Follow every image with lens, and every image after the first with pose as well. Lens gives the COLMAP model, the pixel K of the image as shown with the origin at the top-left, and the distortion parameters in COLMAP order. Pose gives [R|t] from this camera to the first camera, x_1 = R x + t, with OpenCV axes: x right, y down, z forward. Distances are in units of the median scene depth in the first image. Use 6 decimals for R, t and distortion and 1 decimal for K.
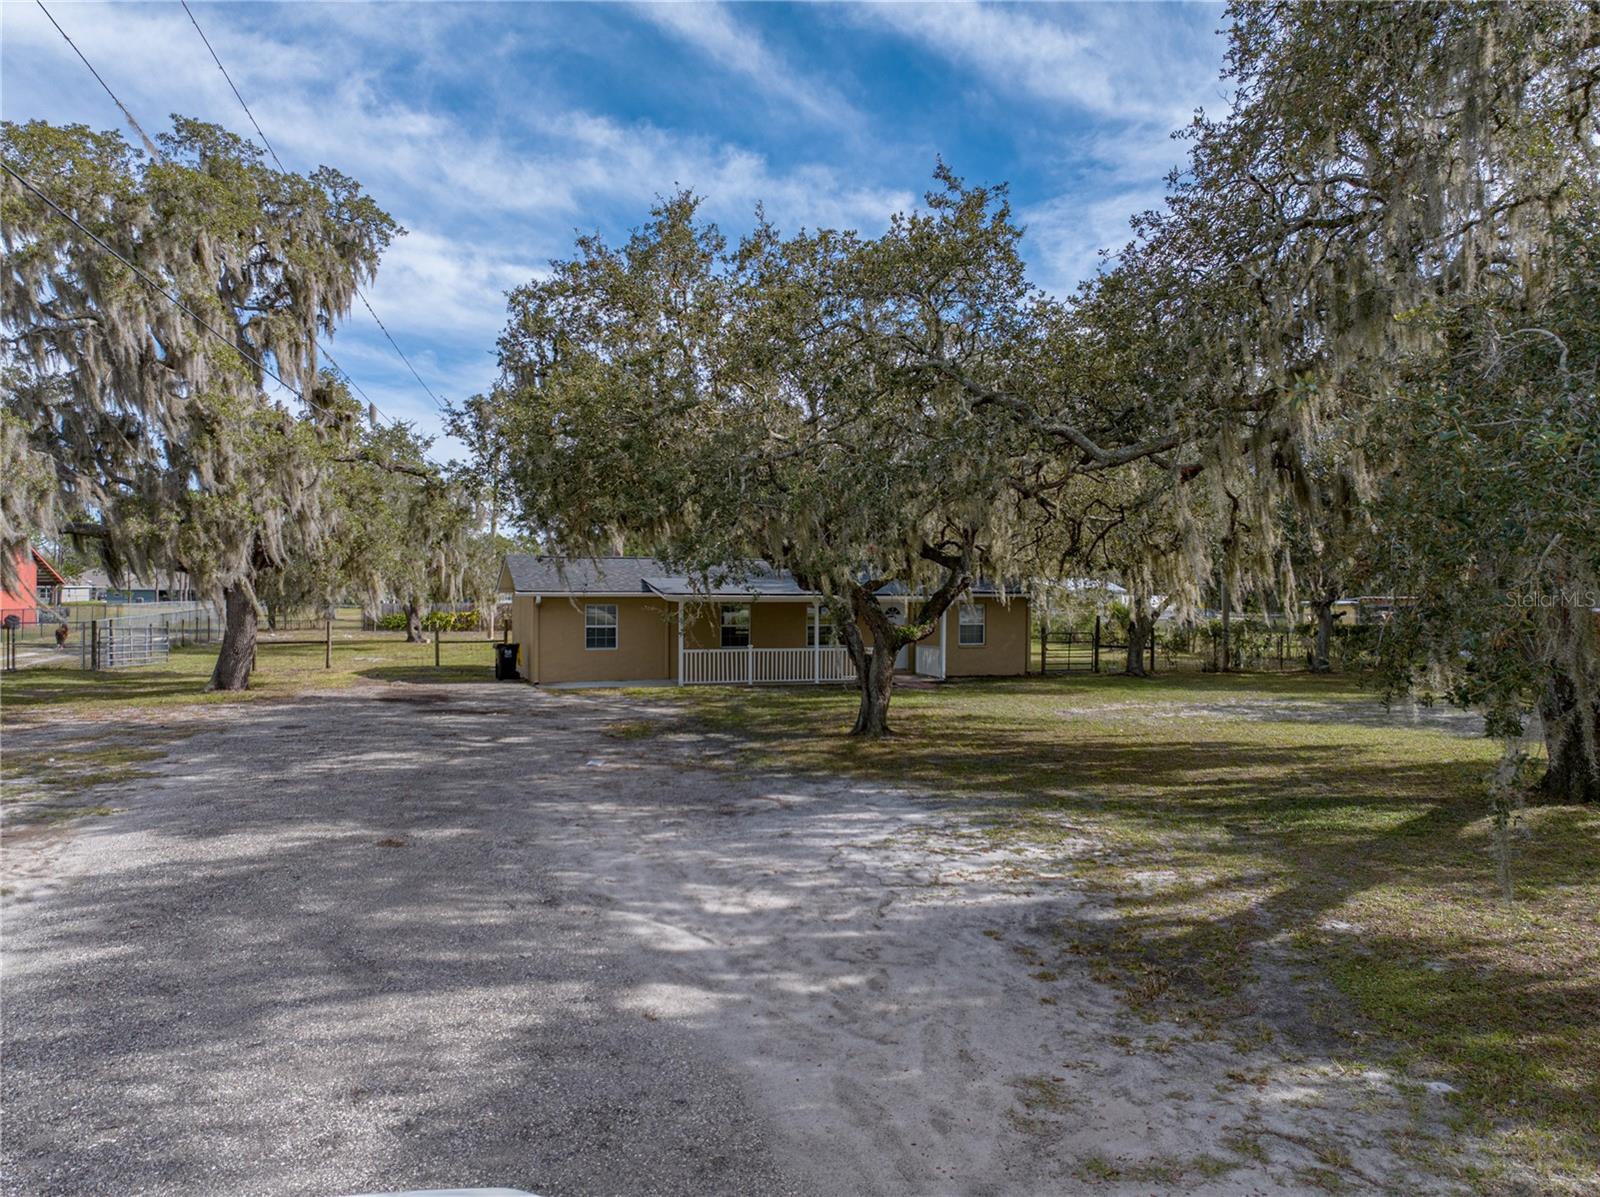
lens RADIAL K [[1128.2, 0, 804.8], [0, 1128.2, 600.9], [0, 0, 1]] dist [-0.034008, 0.021697]
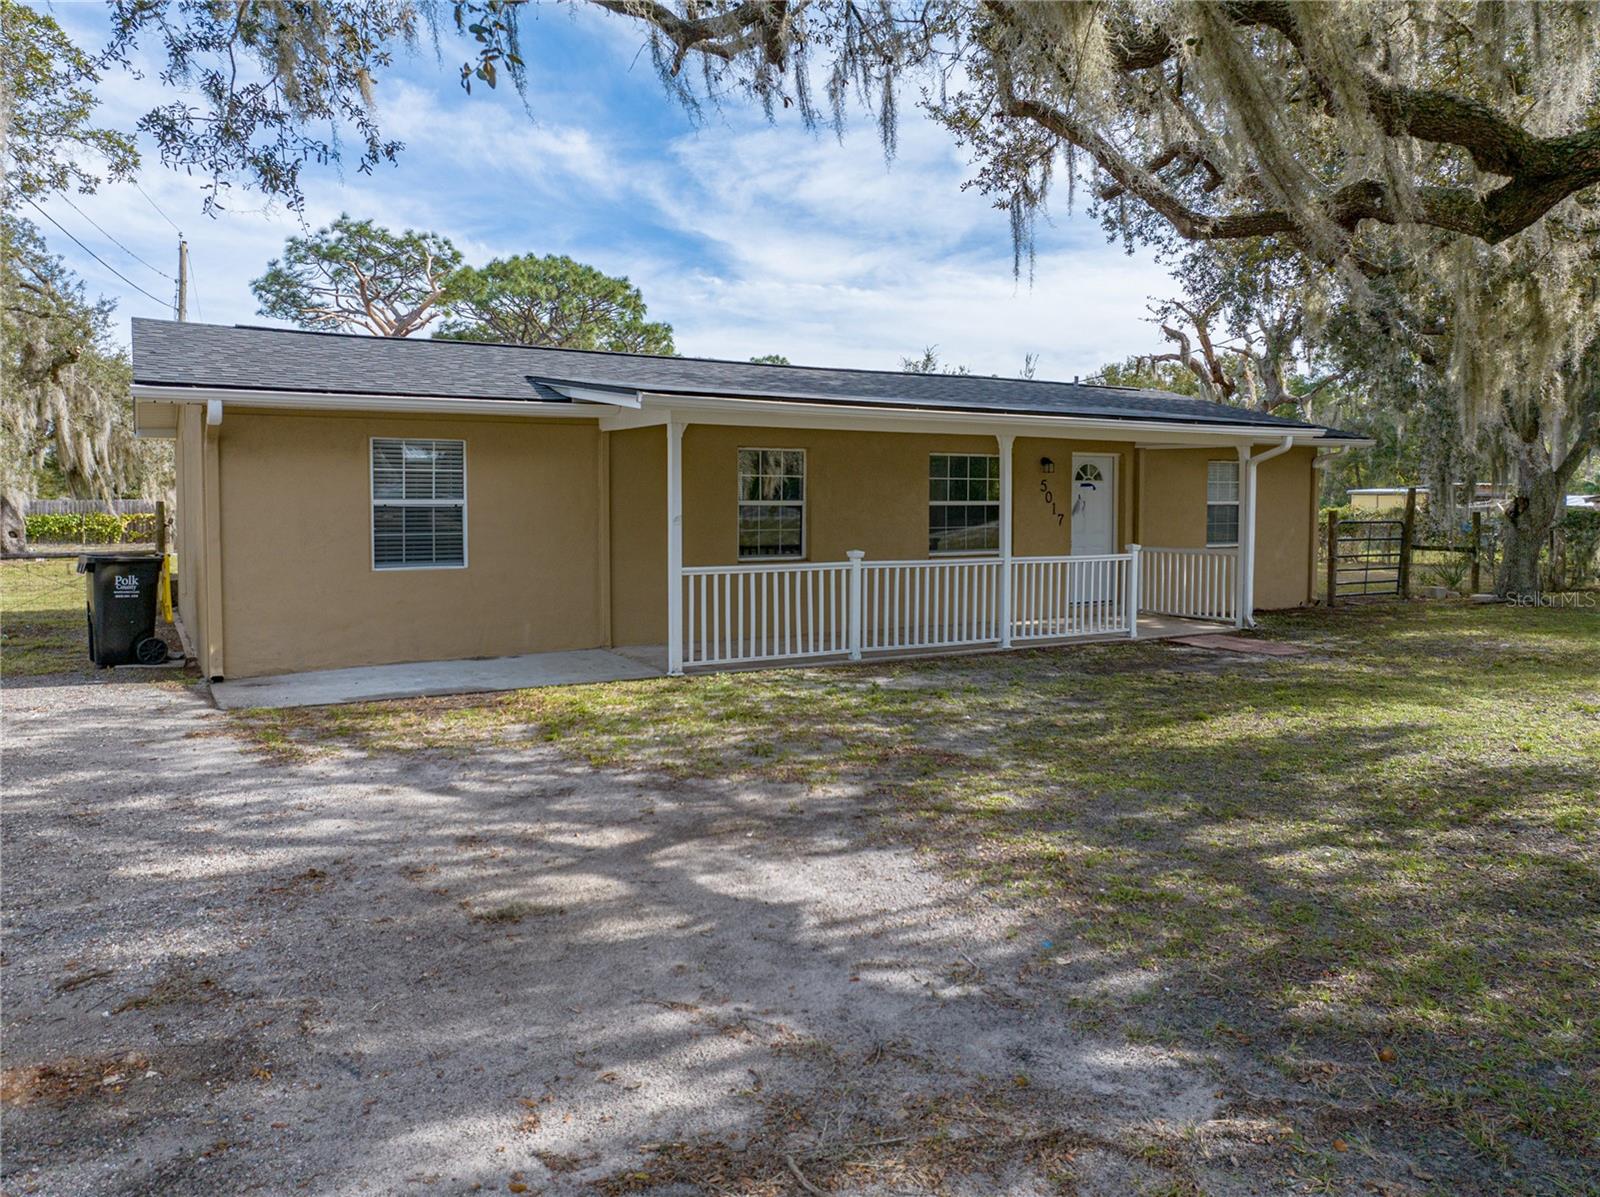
lens RADIAL K [[1135.2, 0, 780.3], [0, 1135.2, 551.9], [0, 0, 1]] dist [-0.021303, -0.001965]
pose [[0.982545, -0.012690, 0.185591, -0.138232], [0.006456, 0.999396, 0.034158, 0.026899], [-0.185913, -0.032363, 0.982033, 0.648161]]
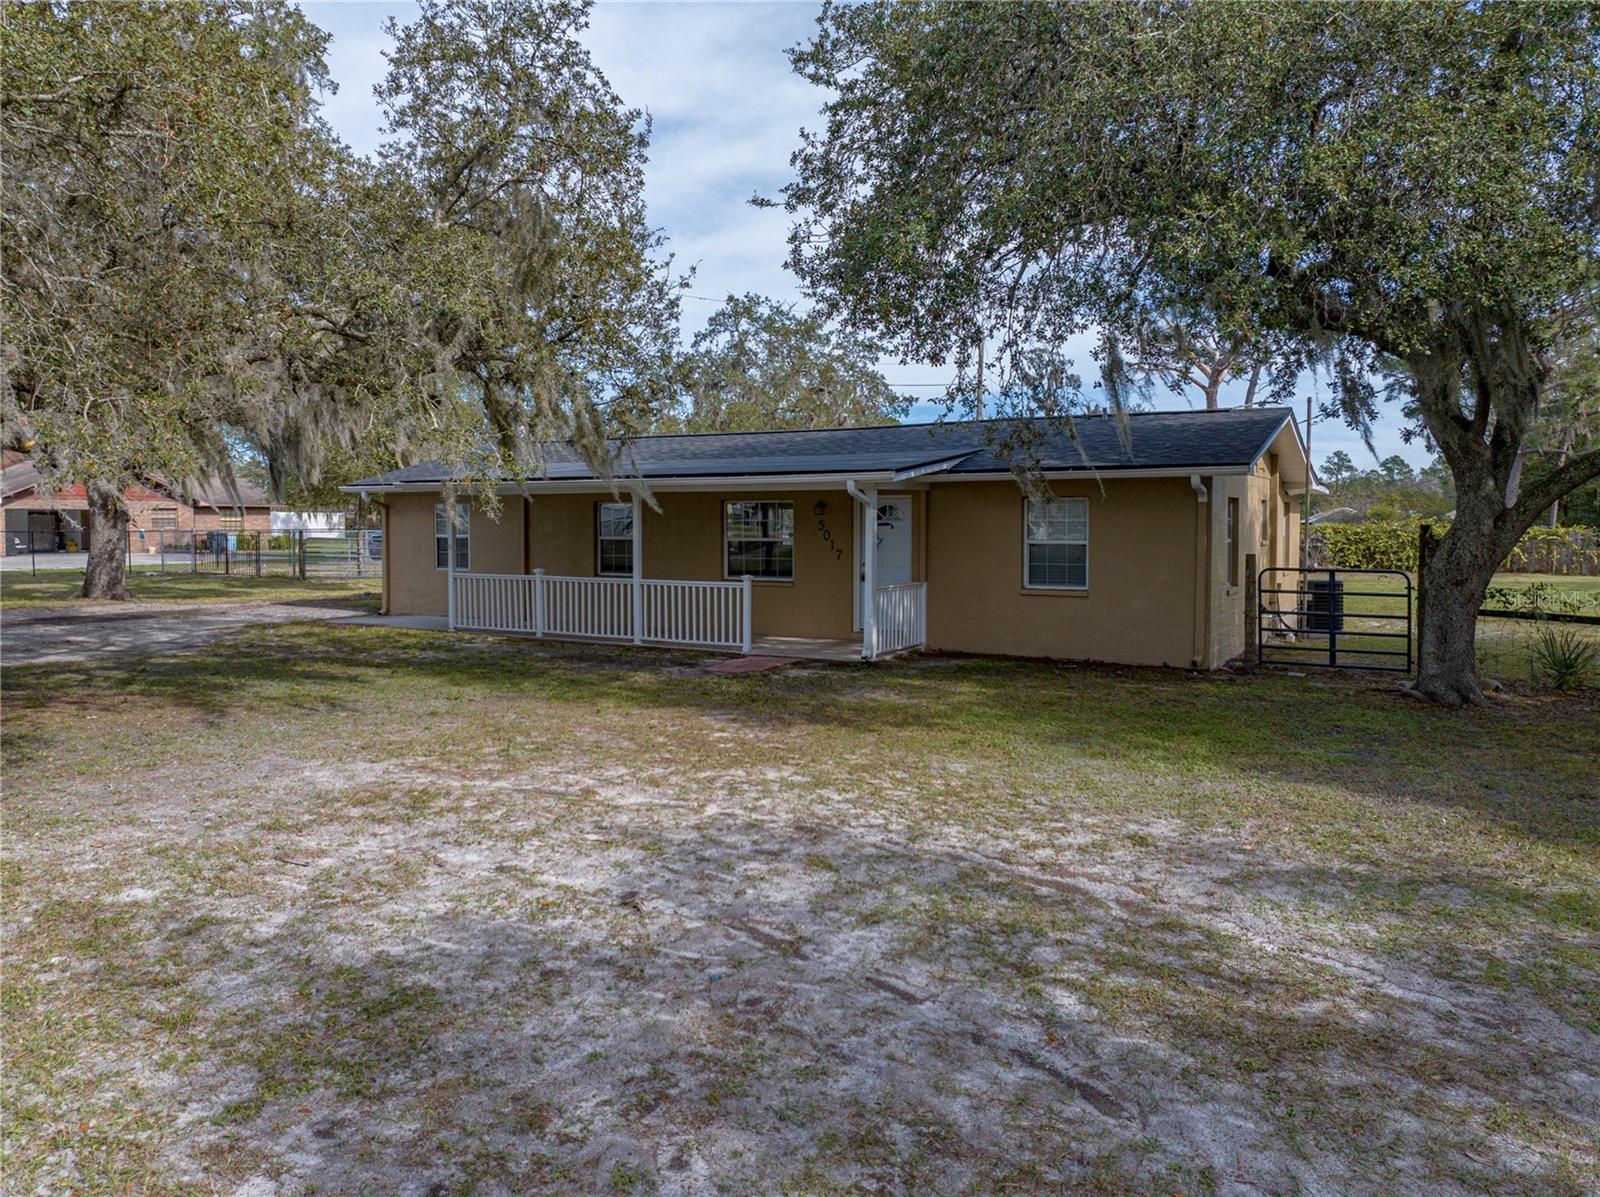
lens RADIAL K [[1128.2, 0, 804.8], [0, 1128.2, 600.9], [0, 0, 1]] dist [-0.034008, 0.021697]
pose [[0.653373, 0.048486, -0.755482, 0.472610], [-0.008200, 0.998342, 0.056981, 0.021711], [0.756992, -0.031035, 0.652687, 0.725646]]
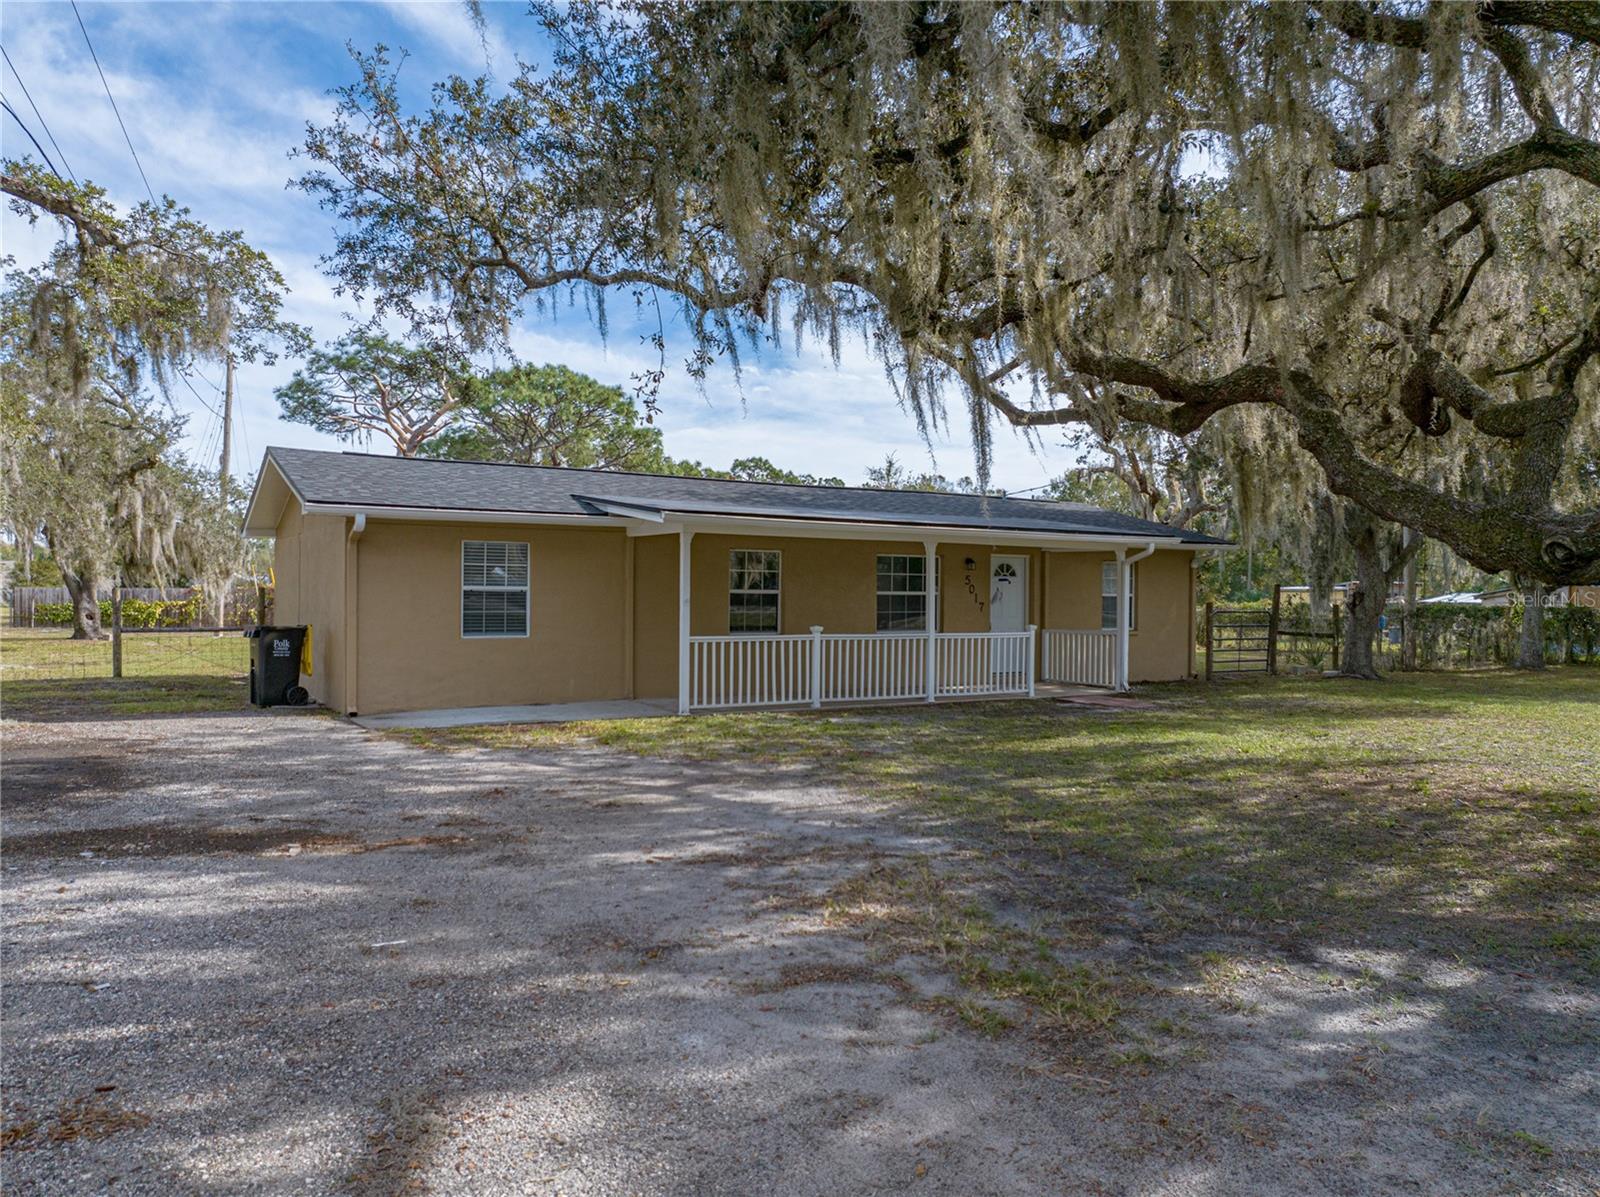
lens RADIAL K [[1114.5, 0, 779.0], [0, 1114.5, 625.2], [0, 0, 1]] dist [-0.011236, 0.002890]
pose [[0.979510, -0.002748, 0.201375, -0.160162], [-0.000372, 0.999881, 0.015454, 0.031006], [-0.201394, -0.015212, 0.979392, 0.531800]]
